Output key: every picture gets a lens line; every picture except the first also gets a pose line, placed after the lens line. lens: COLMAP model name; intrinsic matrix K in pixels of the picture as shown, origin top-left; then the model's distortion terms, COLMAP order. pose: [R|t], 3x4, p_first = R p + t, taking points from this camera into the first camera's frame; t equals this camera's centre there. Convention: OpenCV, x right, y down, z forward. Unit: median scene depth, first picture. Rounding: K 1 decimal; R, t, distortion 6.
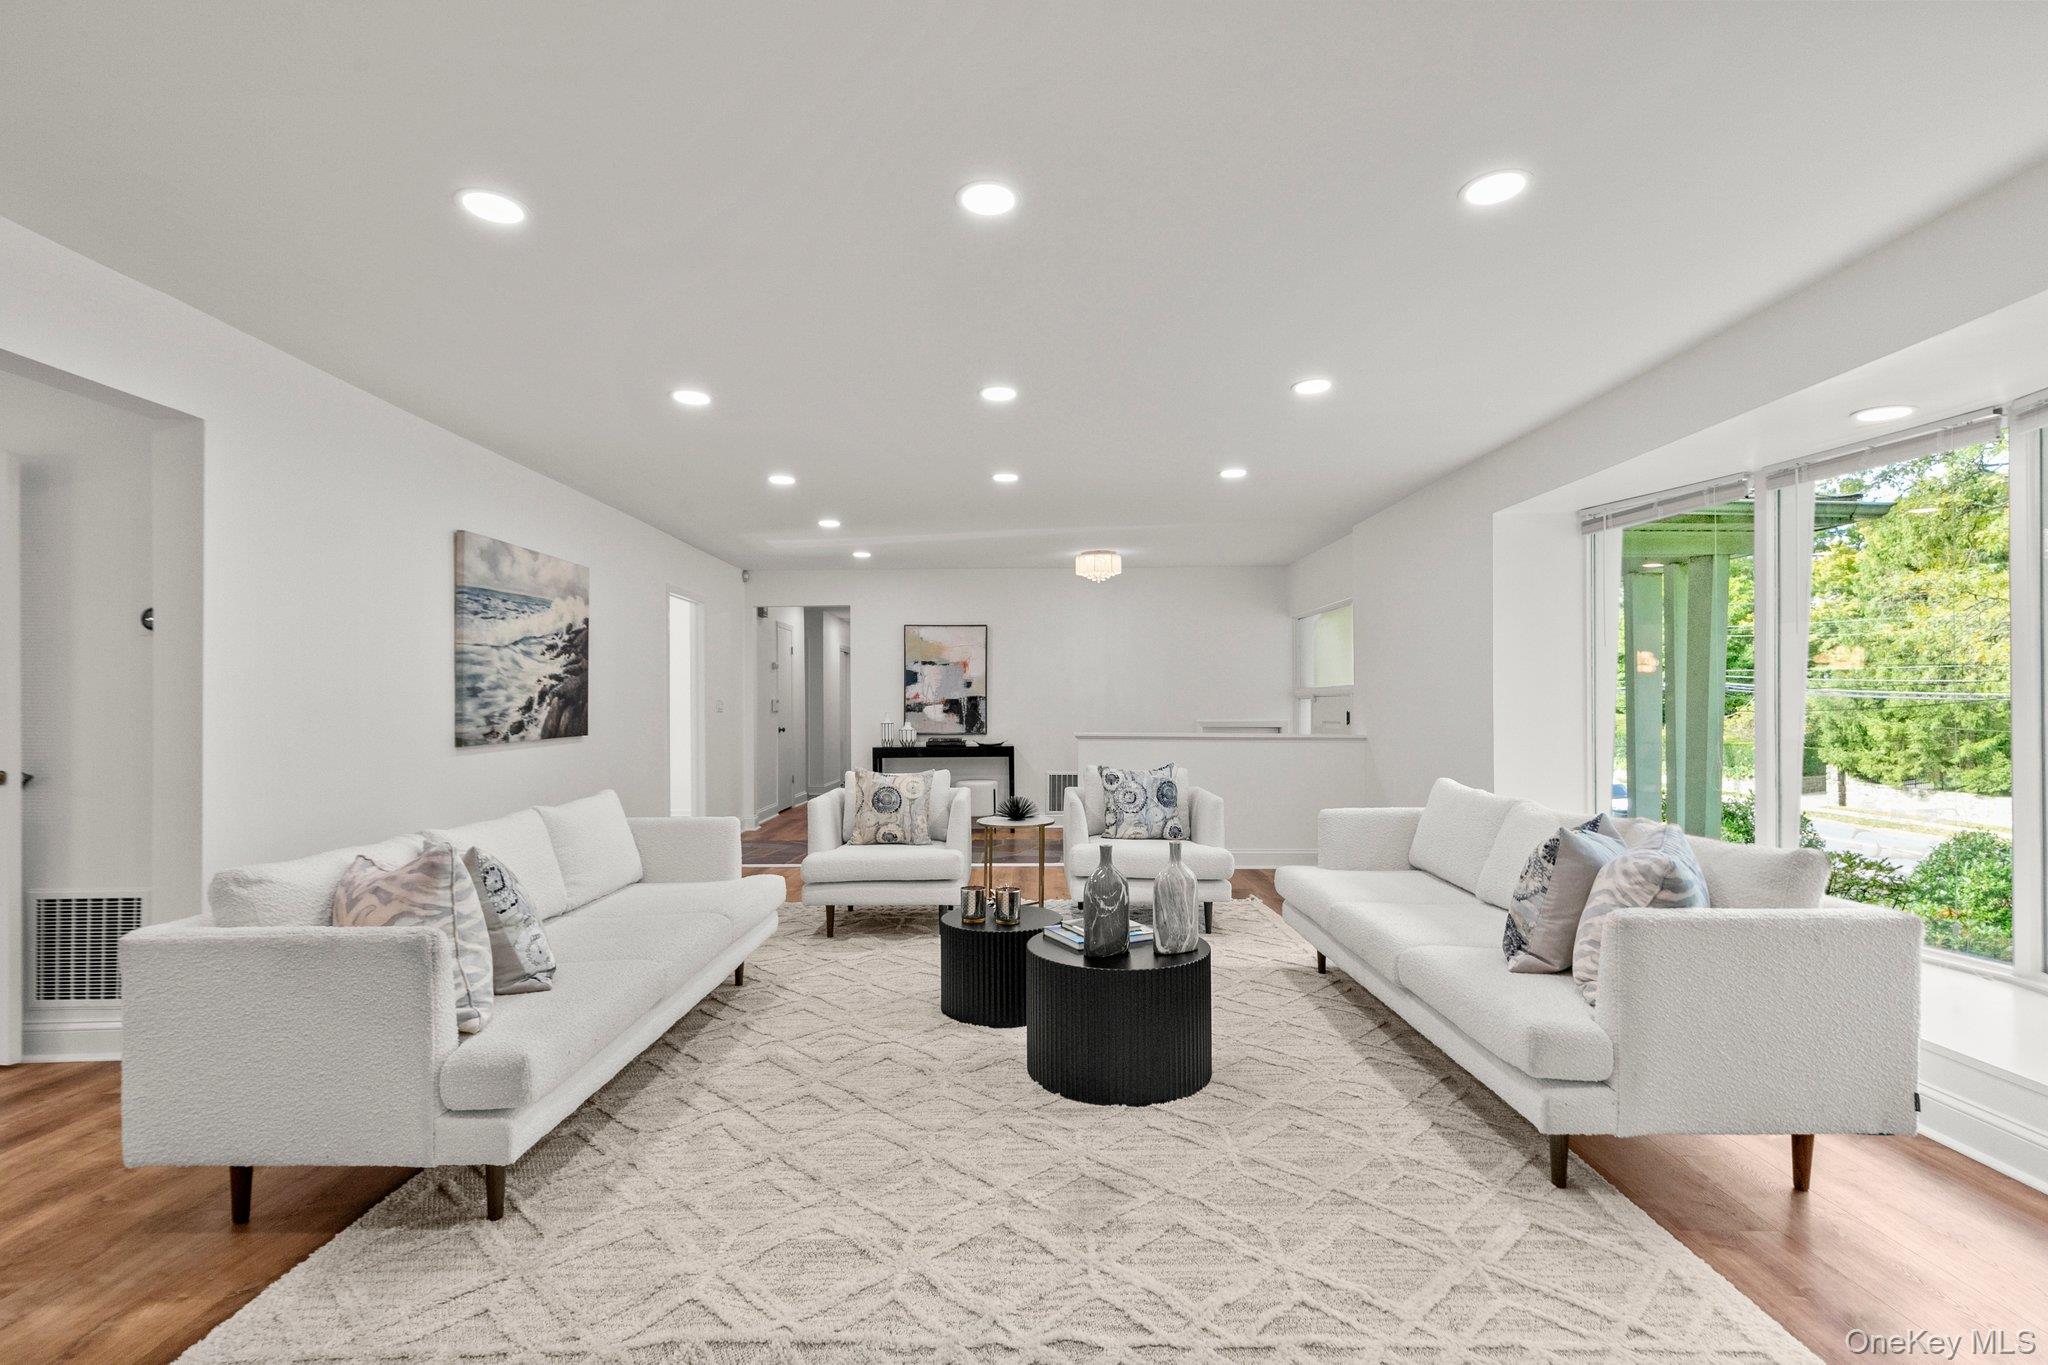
lens RADIAL K [[941.3, 0, 1020.4], [0, 941.3, 698.1], [0, 0, 1]] dist [0.010496, -0.001195]
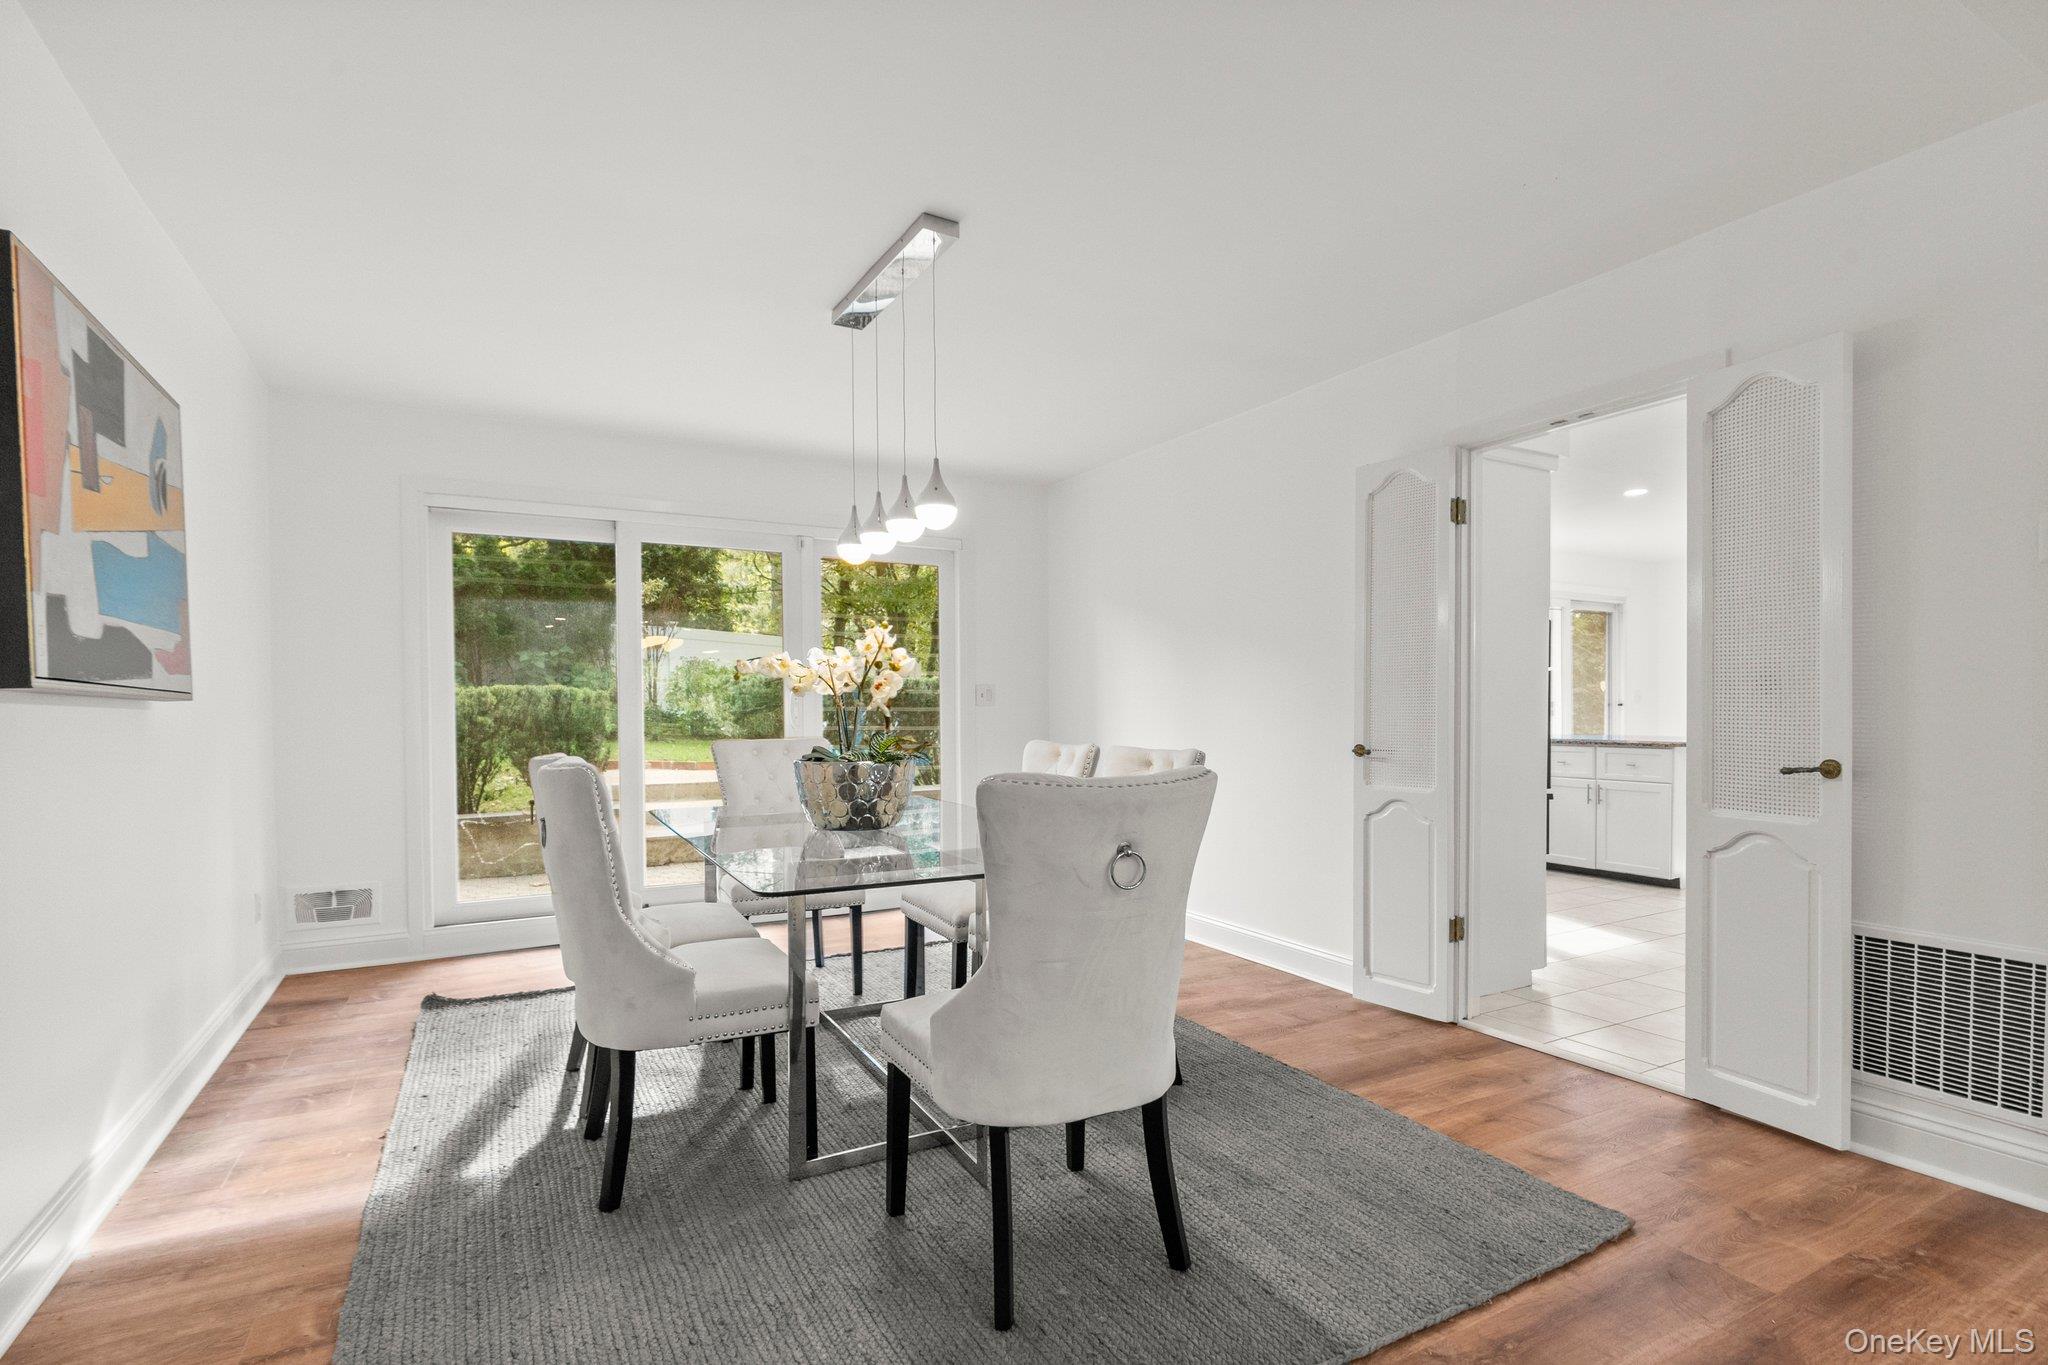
lens RADIAL K [[979.3, 0, 1027.5], [0, 979.3, 719.9], [0, 0, 1]] dist [-0.002798, -0.000106]
pose [[0.487053, 0.016633, -0.873214, -0.469794], [0.005724, 0.999736, 0.022235, 0.015851], [0.873354, -0.015828, 0.486830, 0.045503]]
